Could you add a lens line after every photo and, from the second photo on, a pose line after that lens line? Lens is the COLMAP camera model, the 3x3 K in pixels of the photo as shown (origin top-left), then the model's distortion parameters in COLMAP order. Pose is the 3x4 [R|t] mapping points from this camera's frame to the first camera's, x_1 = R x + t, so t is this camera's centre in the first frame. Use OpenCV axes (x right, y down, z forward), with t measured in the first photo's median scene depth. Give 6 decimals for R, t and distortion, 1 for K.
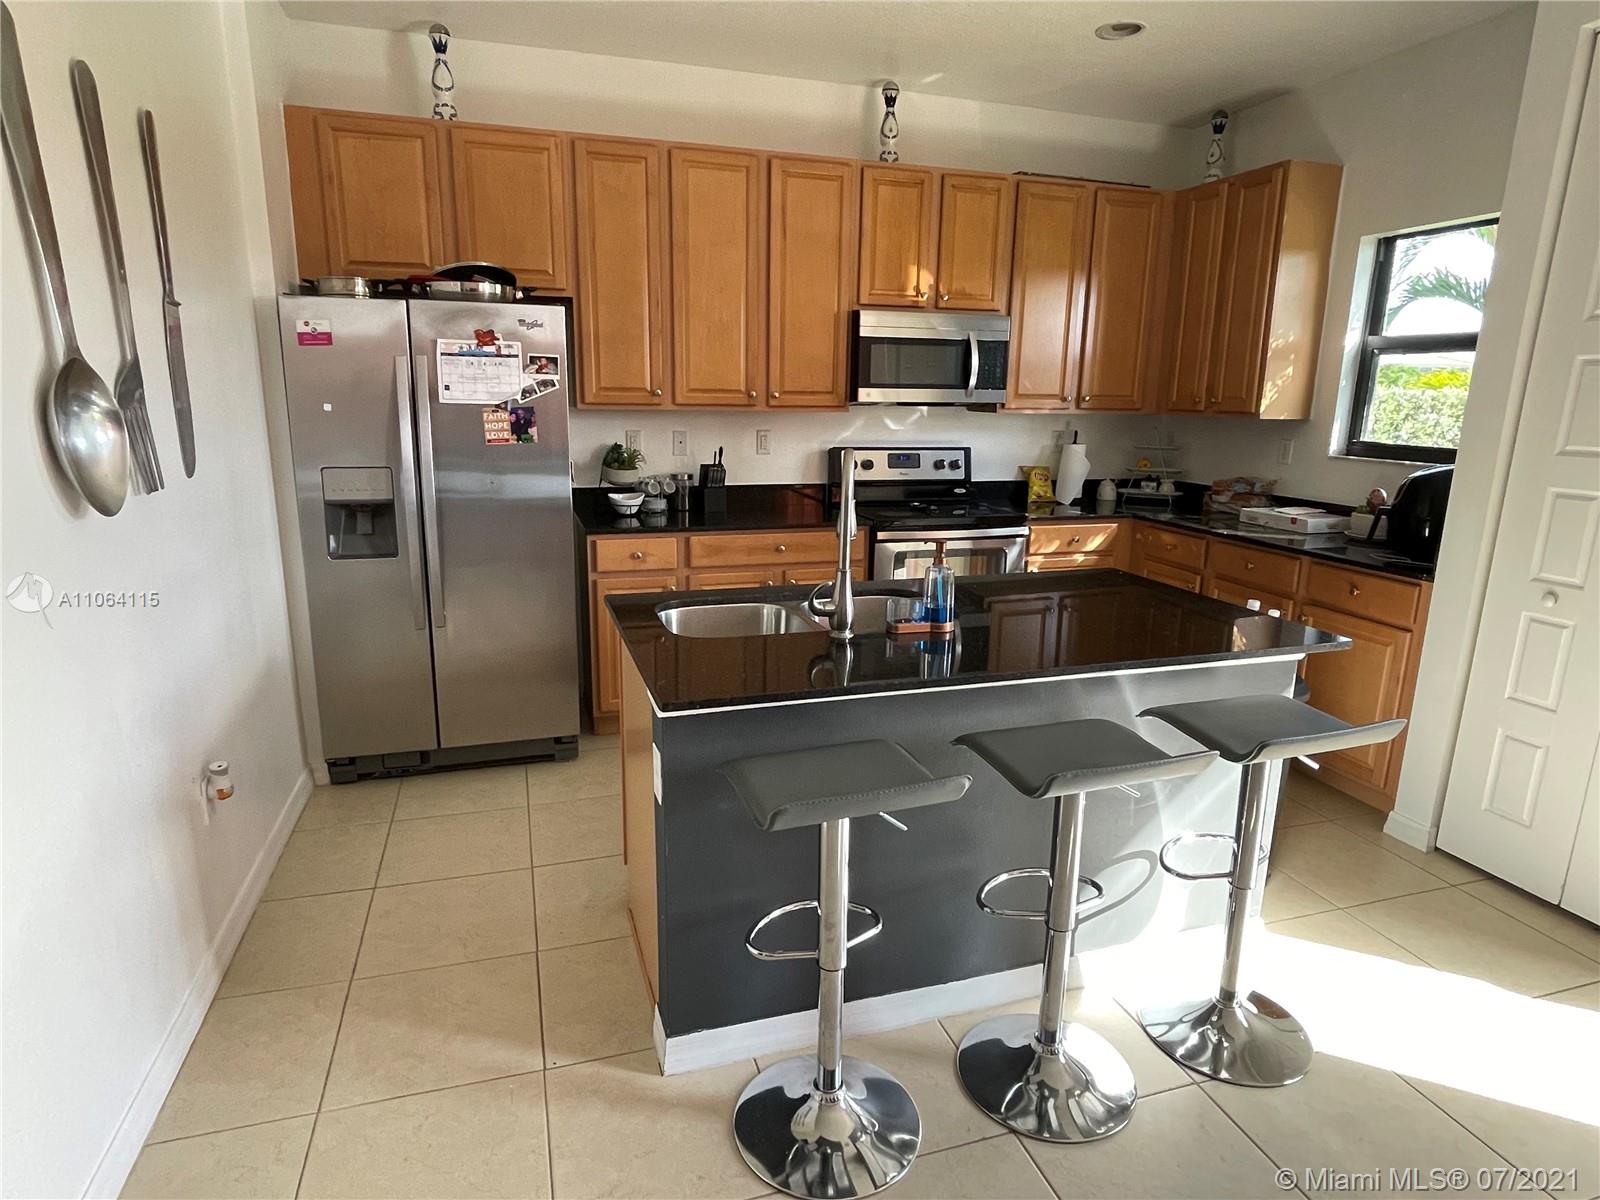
lens RADIAL K [[897.8, 0, 792.7], [0, 897.8, 603.1], [0, 0, 1]] dist [-0.024915, -0.001174]
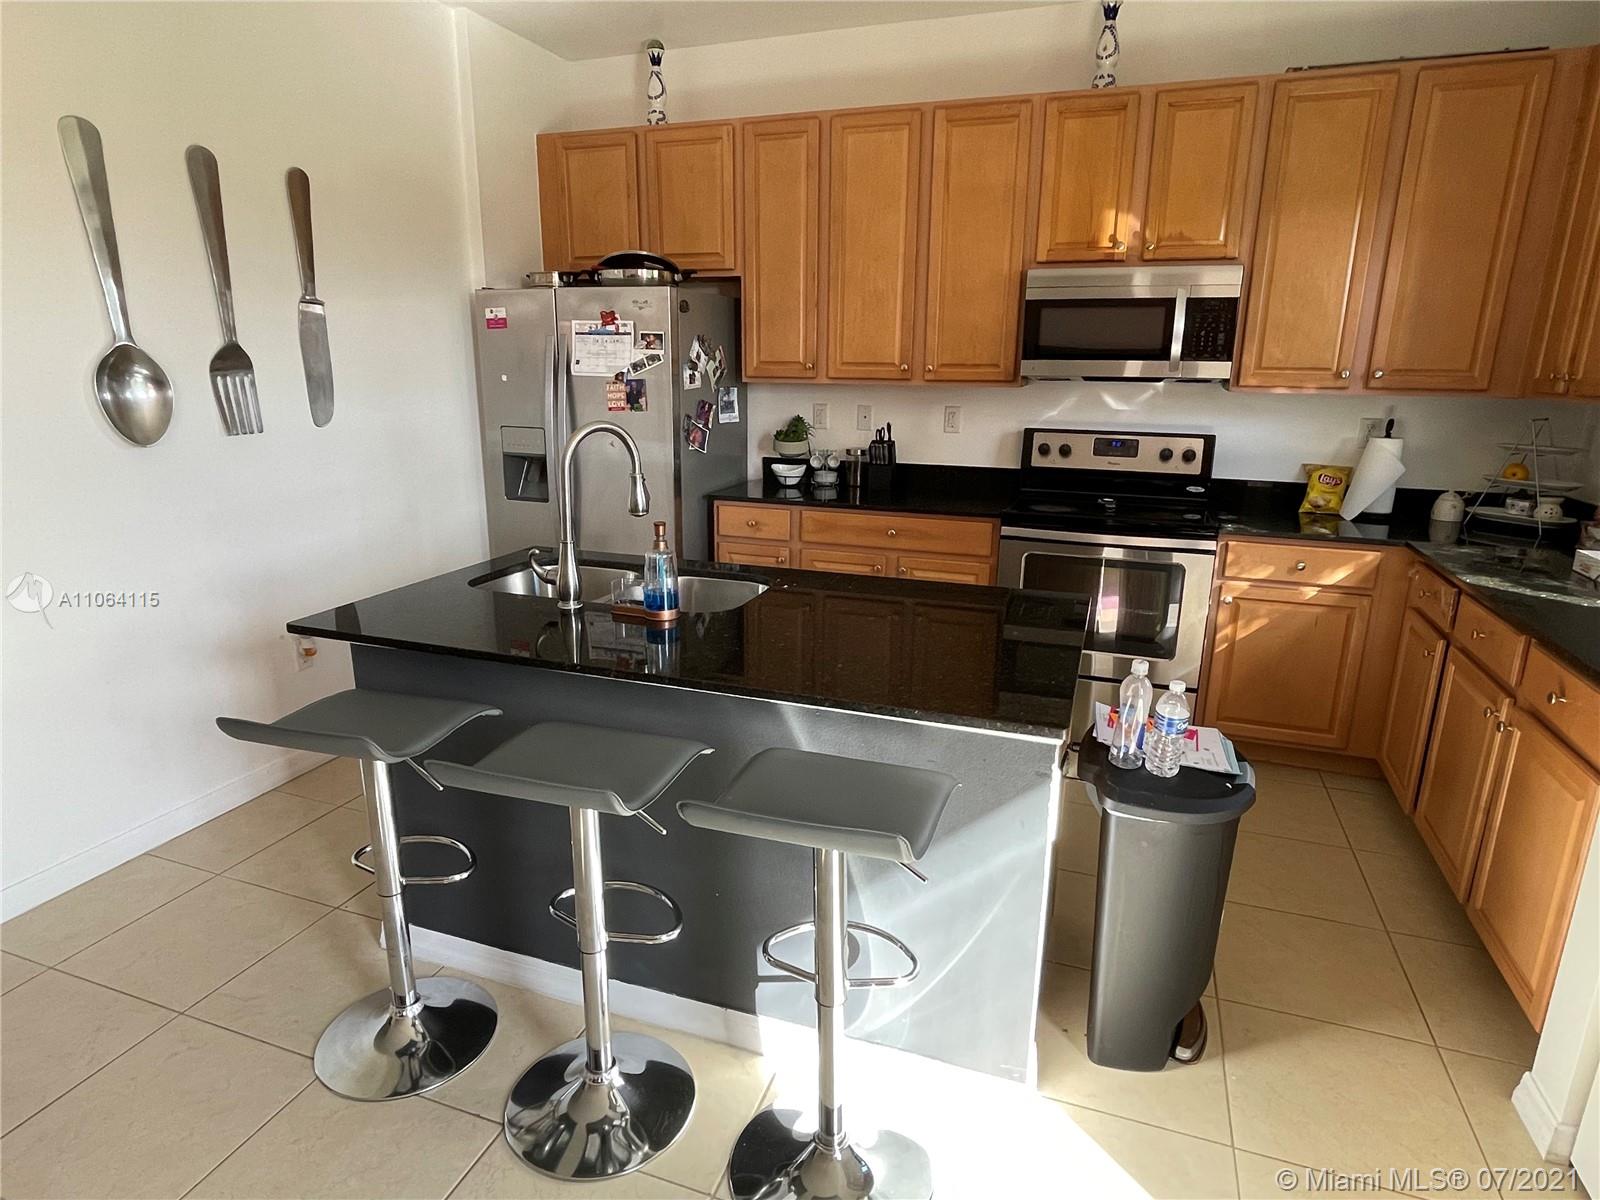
lens RADIAL K [[897.8, 0, 792.7], [0, 897.8, 603.1], [0, 0, 1]] dist [-0.024915, -0.001174]
pose [[0.792771, 0.151324, -0.590436, 0.476437], [-0.136102, 0.988182, 0.070522, -0.040367], [0.594129, 0.024452, 0.803998, 0.186938]]
